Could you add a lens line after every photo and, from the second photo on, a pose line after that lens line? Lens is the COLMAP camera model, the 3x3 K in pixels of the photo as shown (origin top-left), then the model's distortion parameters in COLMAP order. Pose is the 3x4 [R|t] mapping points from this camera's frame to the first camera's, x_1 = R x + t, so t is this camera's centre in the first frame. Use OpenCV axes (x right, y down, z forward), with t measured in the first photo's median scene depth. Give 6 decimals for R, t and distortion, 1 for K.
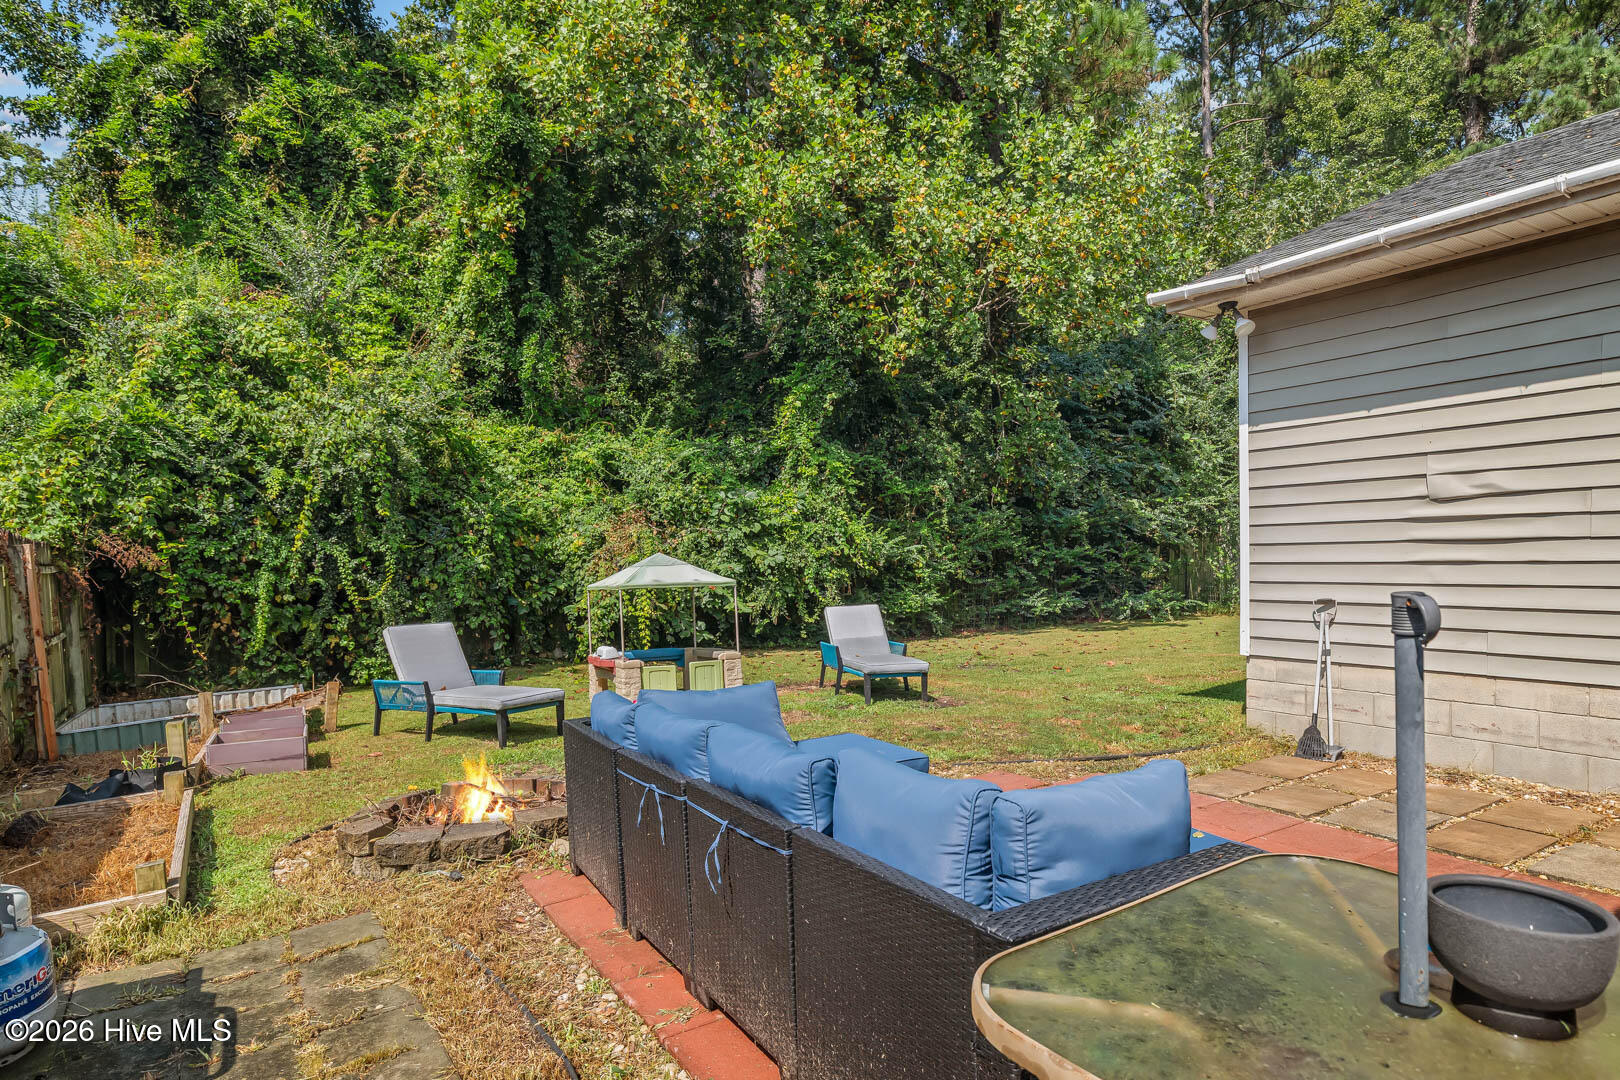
lens RADIAL K [[891.1, 0, 806.2], [0, 891.1, 582.3], [0, 0, 1]] dist [-0.005404, -0.000452]
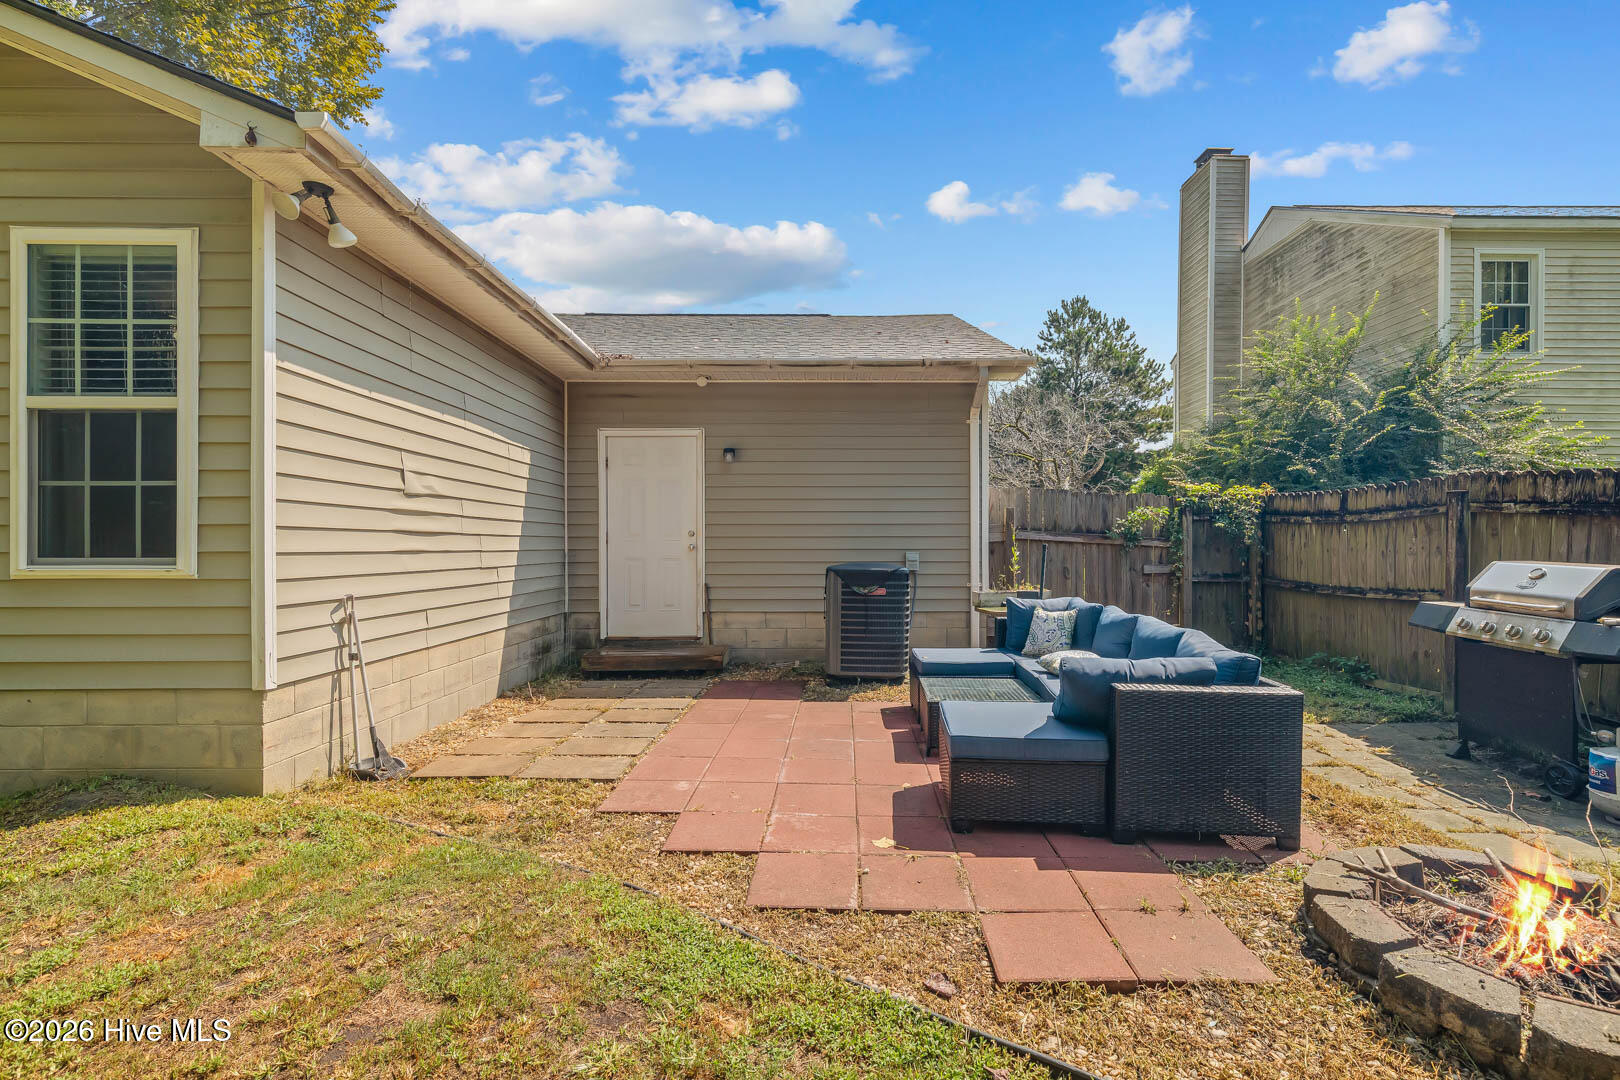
lens RADIAL K [[727.5, 0, 823.1], [0, 727.5, 544.6], [0, 0, 1]] dist [0.003583, -0.000158]
pose [[-0.834119, 0.022093, 0.551141, -0.075212], [0.034780, 0.999316, 0.012579, -0.009106], [-0.550486, 0.029661, -0.834317, 0.540840]]
